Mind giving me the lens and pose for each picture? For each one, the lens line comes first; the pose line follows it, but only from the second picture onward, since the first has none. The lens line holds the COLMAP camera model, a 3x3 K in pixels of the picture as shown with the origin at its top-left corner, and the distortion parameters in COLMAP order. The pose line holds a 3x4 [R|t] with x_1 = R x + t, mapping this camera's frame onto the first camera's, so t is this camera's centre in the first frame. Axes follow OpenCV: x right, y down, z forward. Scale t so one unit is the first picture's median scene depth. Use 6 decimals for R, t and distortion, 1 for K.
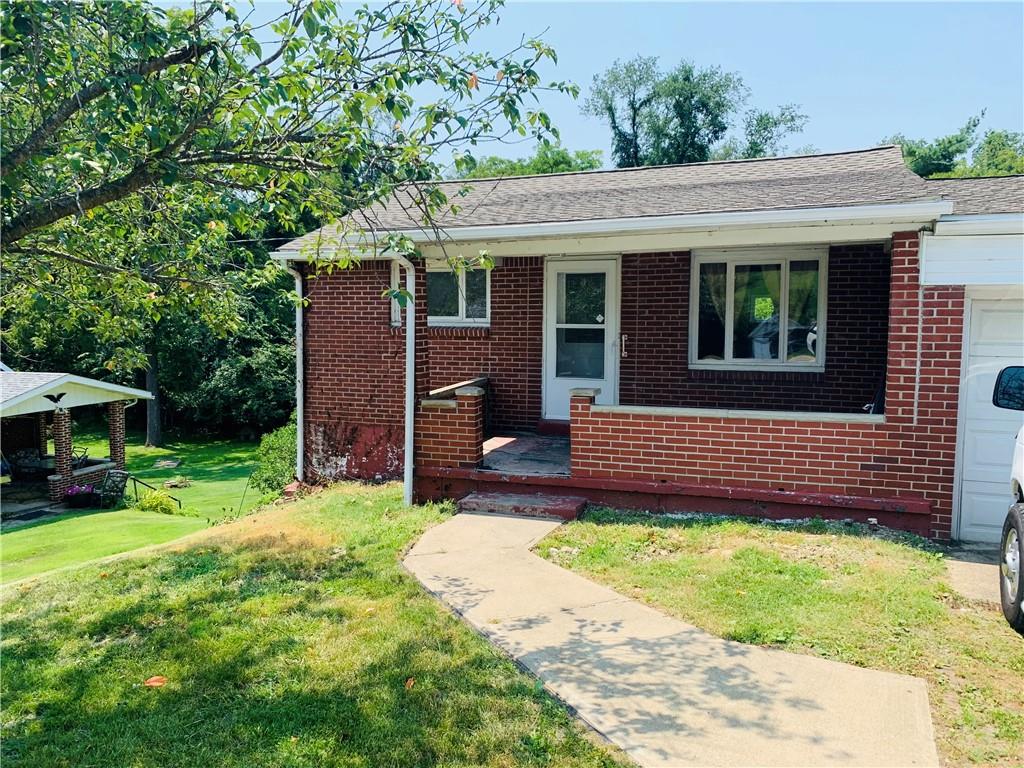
lens RADIAL K [[787.0, 0, 516.5], [0, 787.0, 383.3], [0, 0, 1]] dist [0.032664, -0.030907]
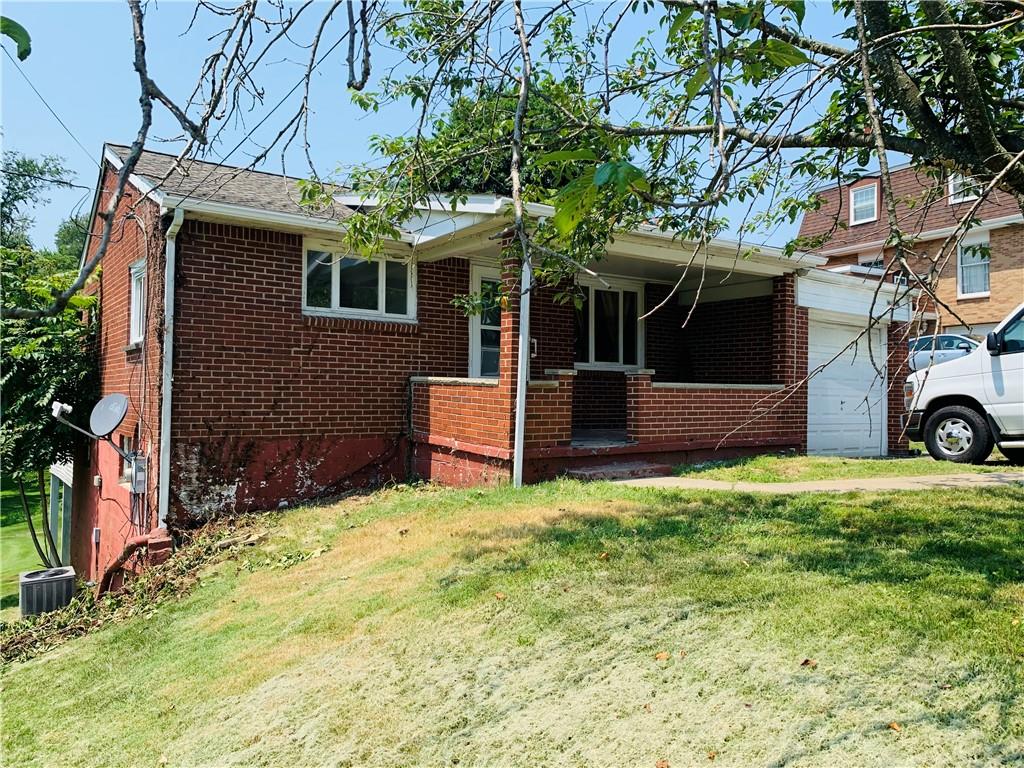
lens RADIAL K [[787.0, 0, 519.2], [0, 787.0, 382.2], [0, 0, 1]] dist [0.032664, -0.030907]
pose [[0.530346, 0.024867, 0.847417, -0.727018], [0.067057, 0.995208, -0.071170, 0.070329], [-0.845125, 0.094570, 0.526137, 0.375525]]
